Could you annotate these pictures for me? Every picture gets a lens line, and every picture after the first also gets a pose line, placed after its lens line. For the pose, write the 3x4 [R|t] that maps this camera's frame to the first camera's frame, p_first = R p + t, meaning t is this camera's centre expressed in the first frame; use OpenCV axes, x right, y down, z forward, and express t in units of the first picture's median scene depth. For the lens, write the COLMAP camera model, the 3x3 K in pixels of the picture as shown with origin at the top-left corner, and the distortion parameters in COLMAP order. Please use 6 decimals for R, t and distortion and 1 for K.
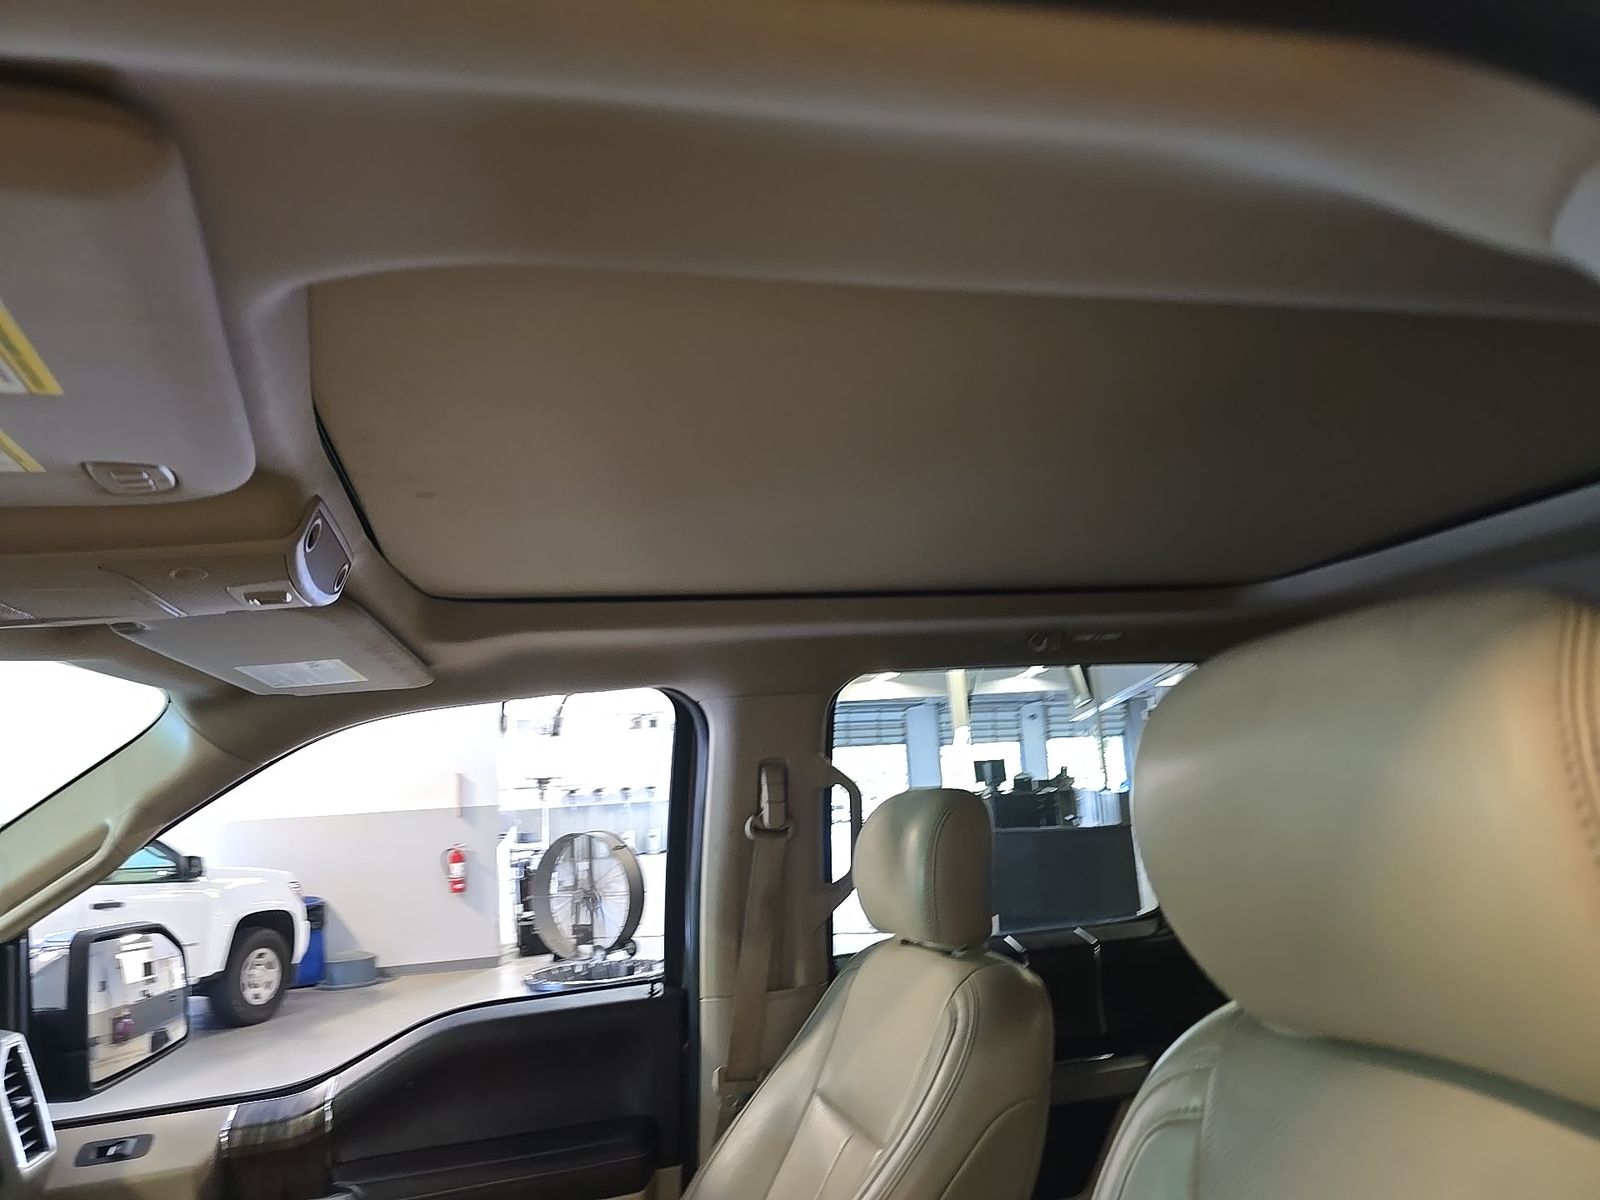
lens RADIAL K [[1070.0, 0, 789.9], [0, 1070.0, 604.4], [0, 0, 1]] dist [0.061773, -0.064938]
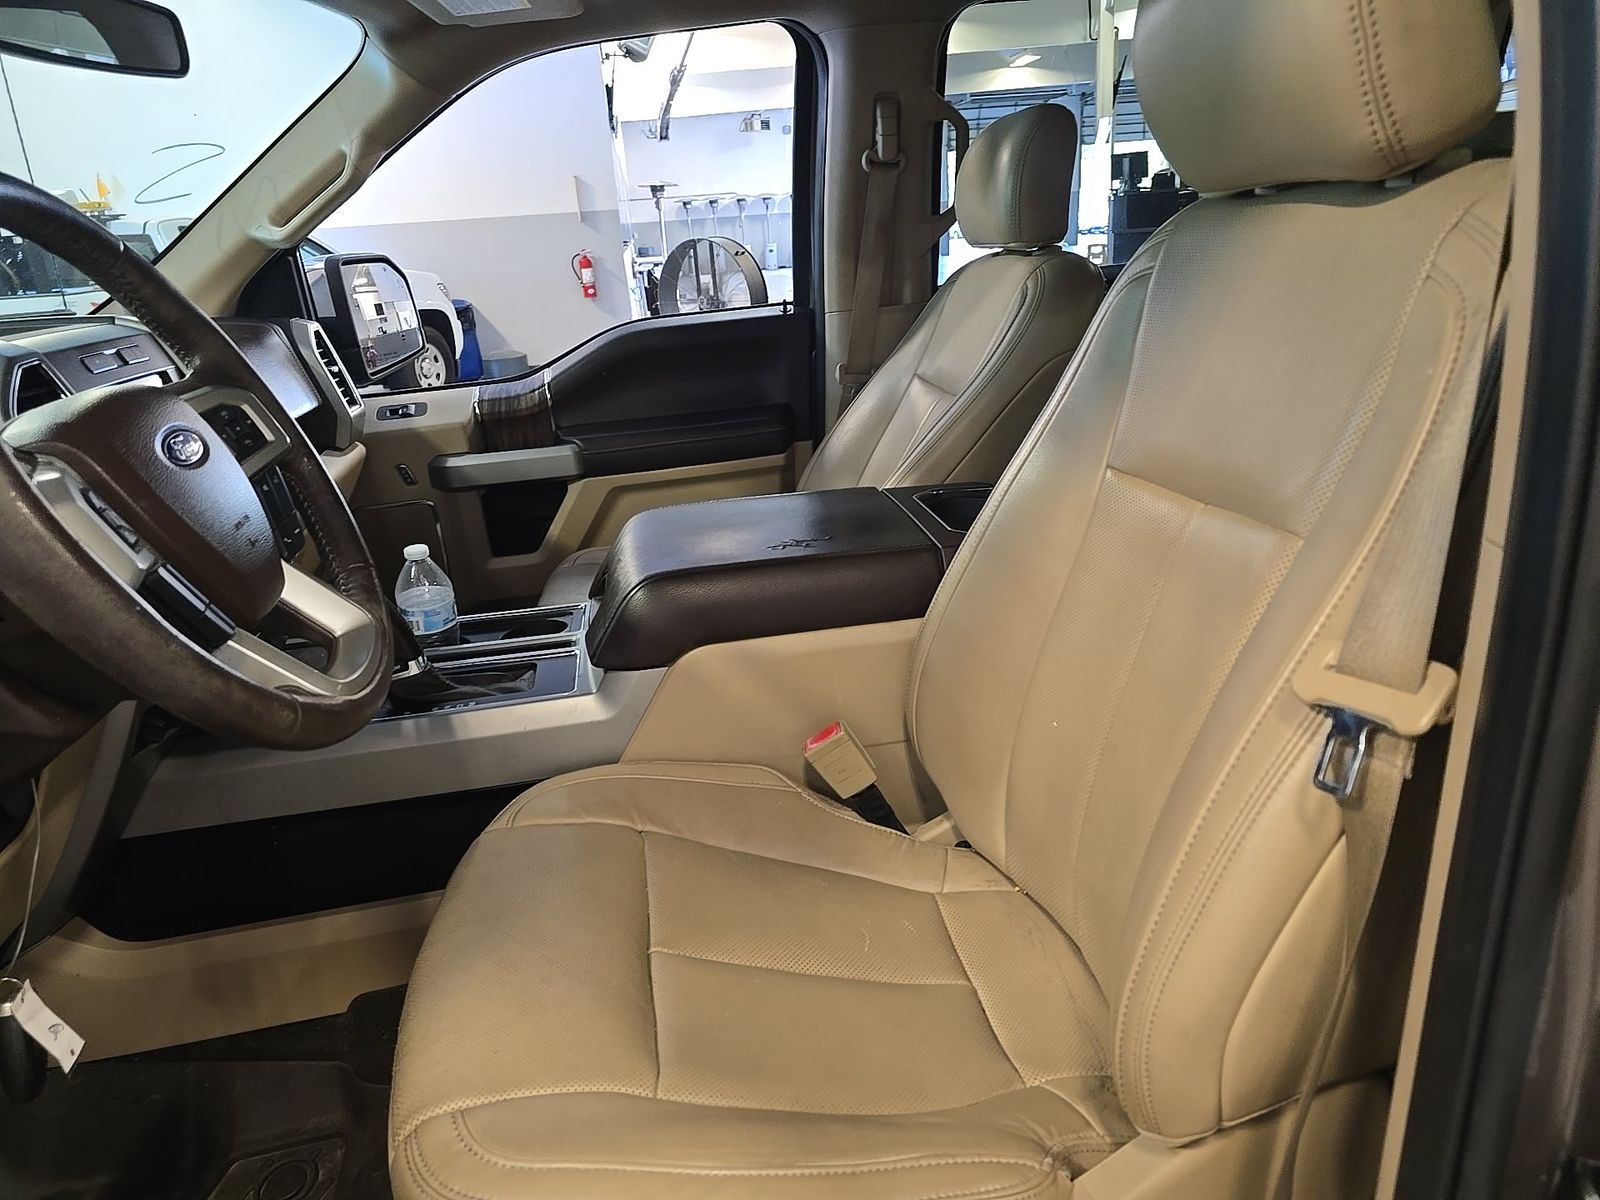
lens RADIAL K [[1070.0, 0, 789.9], [0, 1070.0, 604.4], [0, 0, 1]] dist [0.061773, -0.064938]
pose [[0.994293, 0.024127, -0.103920, 0.012688], [0.031412, 0.864703, 0.501300, 0.039284], [0.101955, -0.501703, 0.859011, -0.219848]]
